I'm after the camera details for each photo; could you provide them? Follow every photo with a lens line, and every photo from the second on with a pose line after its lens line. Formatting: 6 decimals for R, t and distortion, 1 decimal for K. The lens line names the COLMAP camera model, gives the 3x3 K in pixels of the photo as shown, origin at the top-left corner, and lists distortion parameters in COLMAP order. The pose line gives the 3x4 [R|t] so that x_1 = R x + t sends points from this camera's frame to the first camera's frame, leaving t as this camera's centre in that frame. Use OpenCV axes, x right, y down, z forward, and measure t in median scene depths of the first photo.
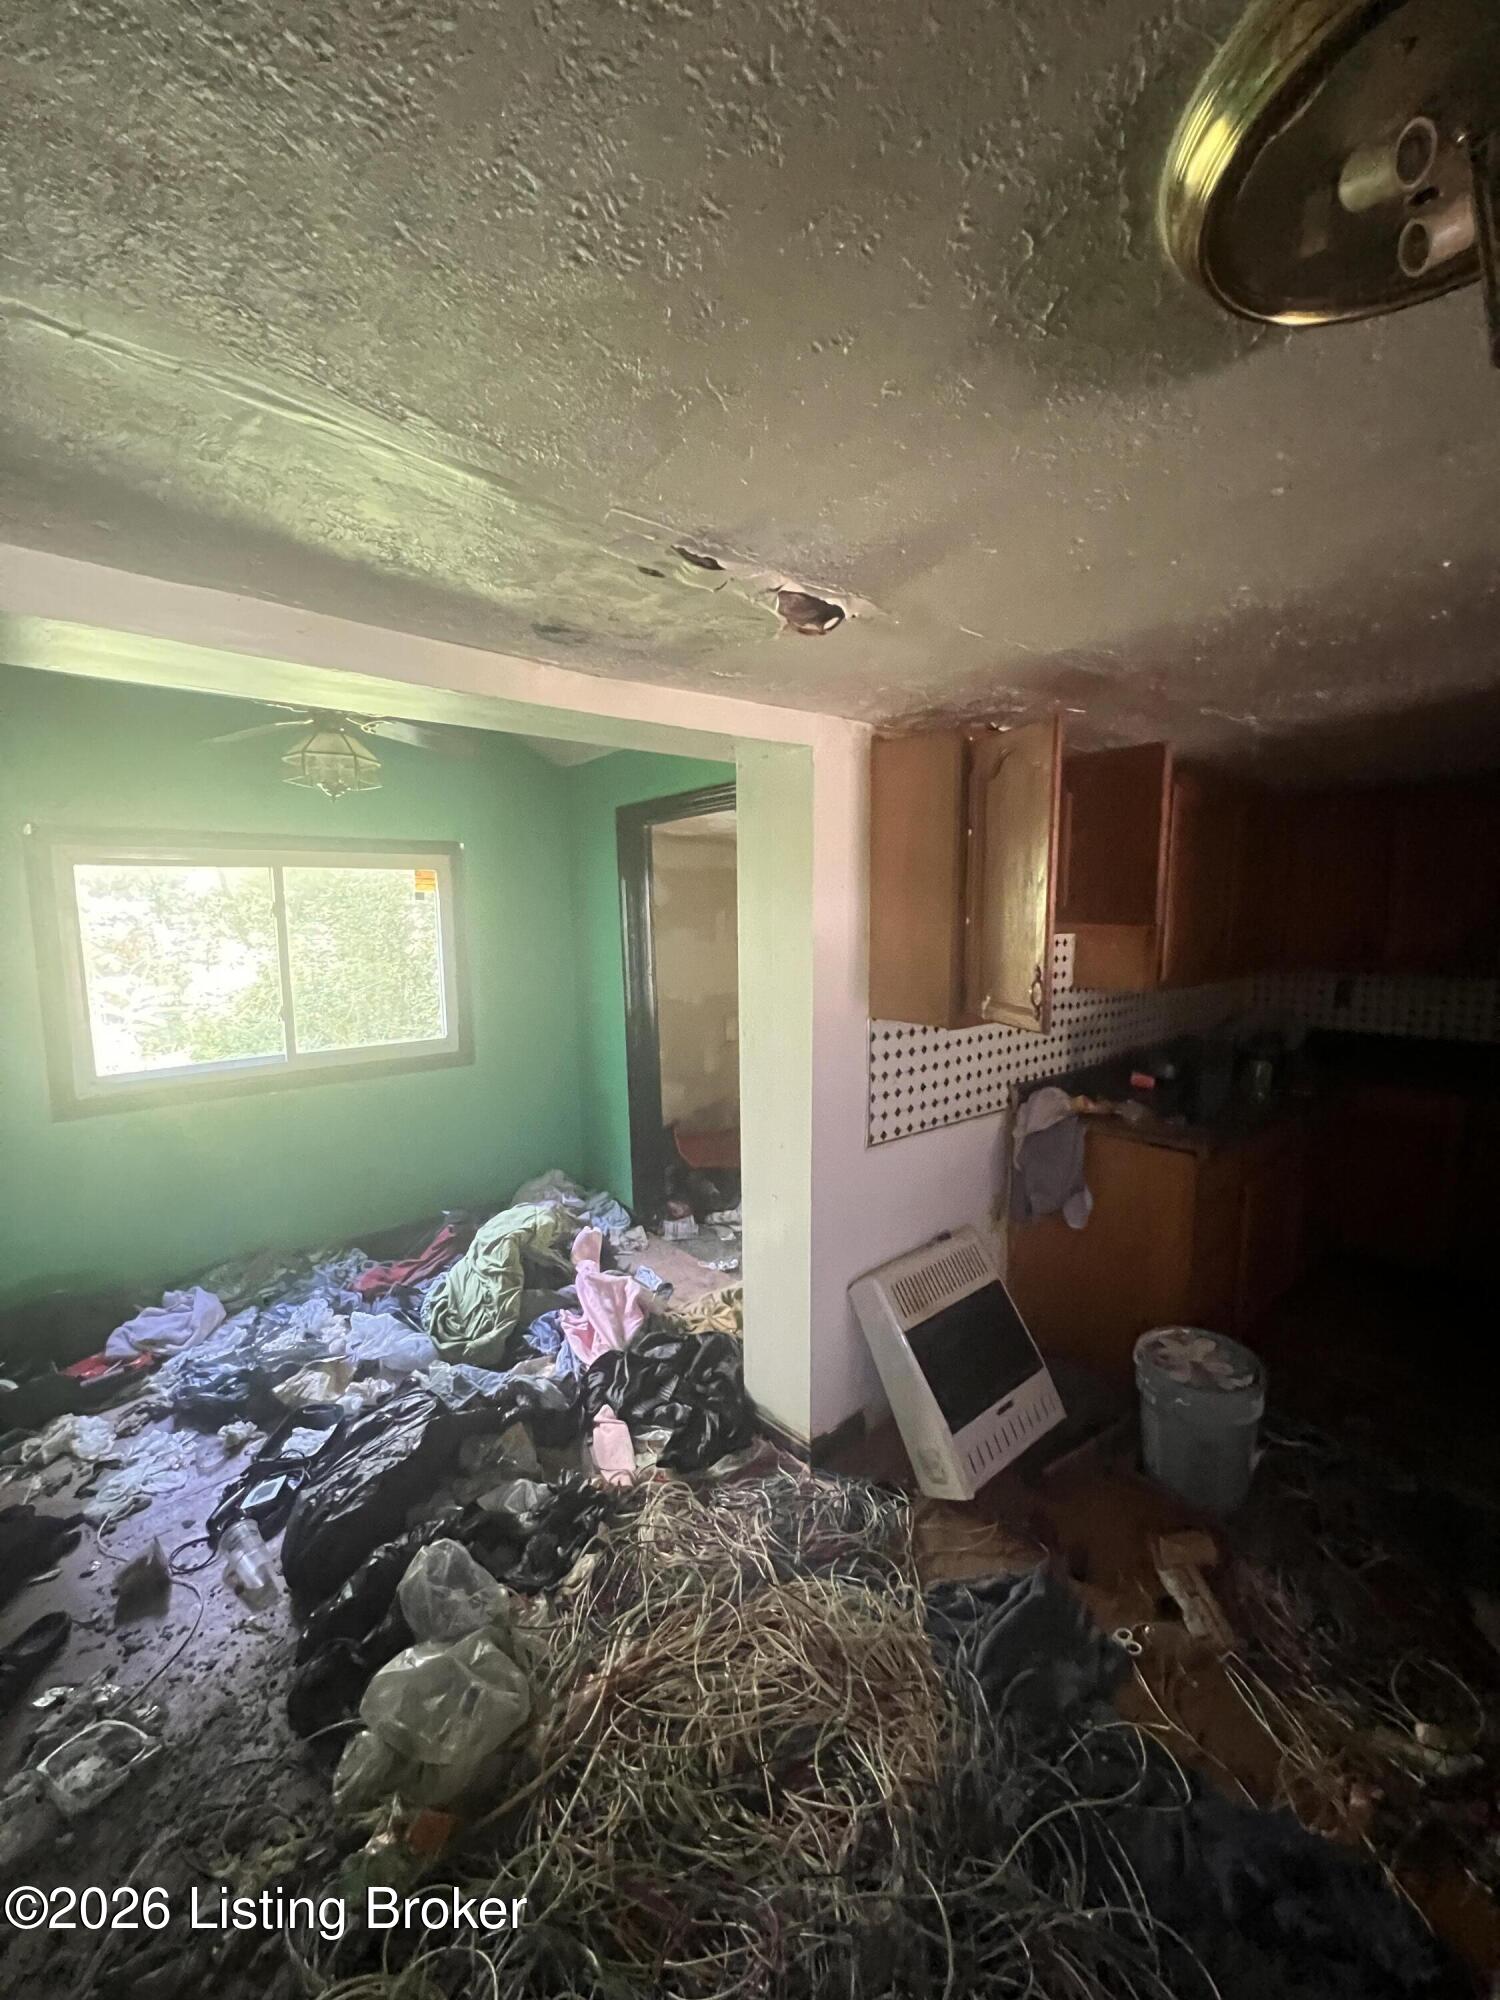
lens RADIAL K [[799.3, 0, 749.3], [0, 799.3, 996.6], [0, 0, 1]] dist [0.001526, -0.000025]
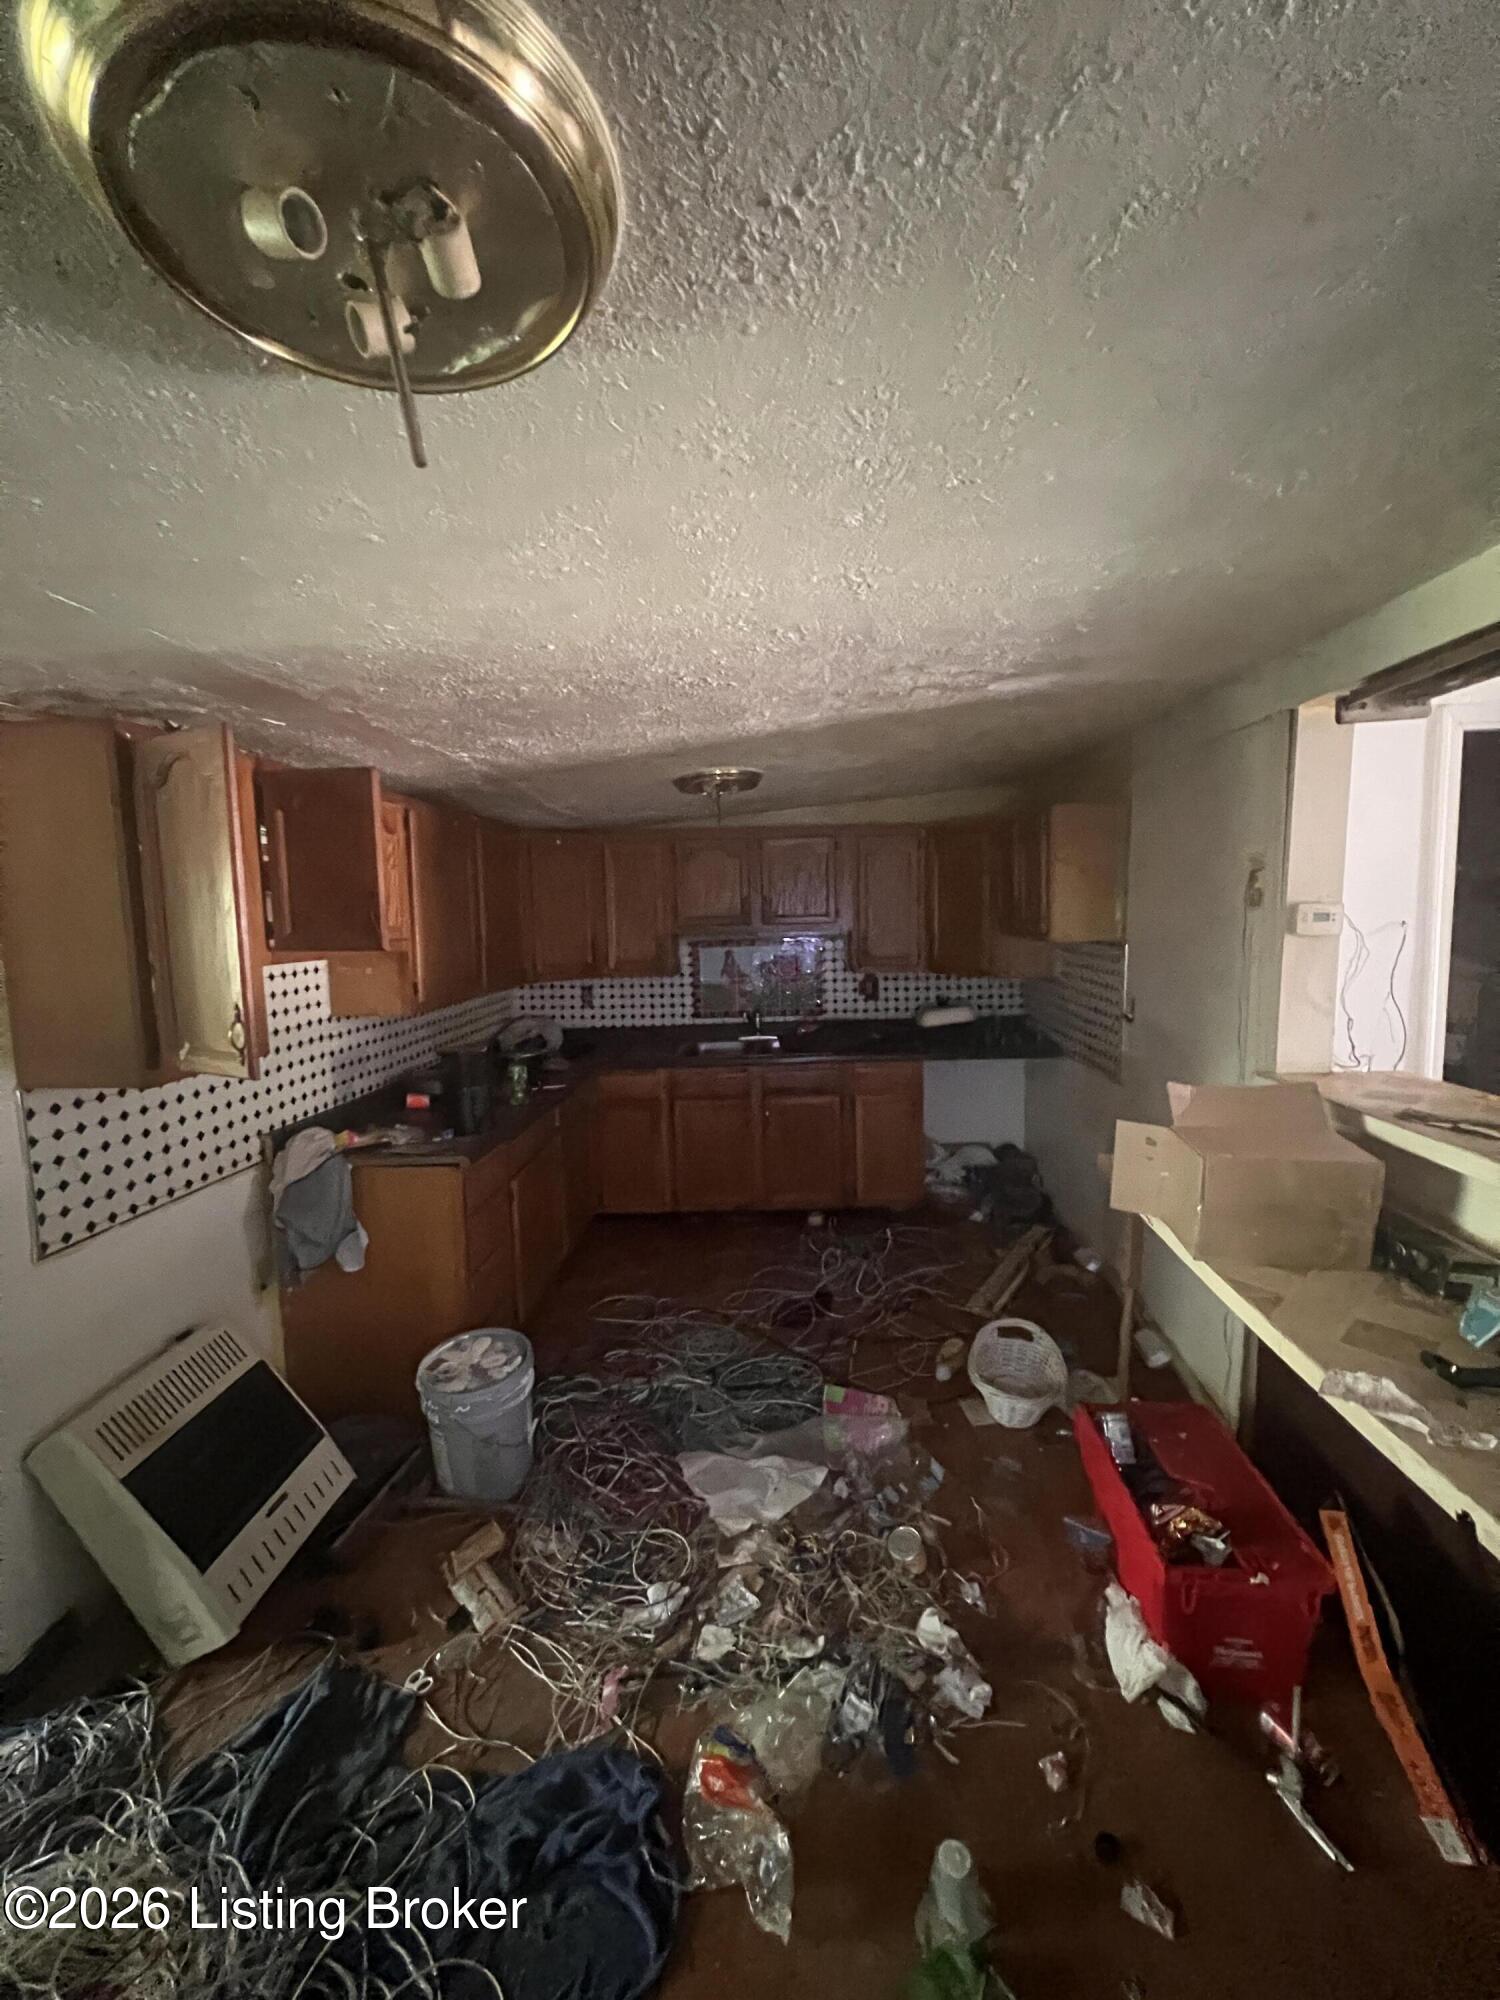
lens RADIAL K [[799.3, 0, 753.6], [0, 799.3, 995.4], [0, 0, 1]] dist [0.001526, -0.000025]
pose [[0.695000, -0.085872, 0.713863, 0.101841], [0.102241, 0.994557, 0.020098, -0.005813], [-0.711704, 0.059018, 0.699996, -0.019814]]
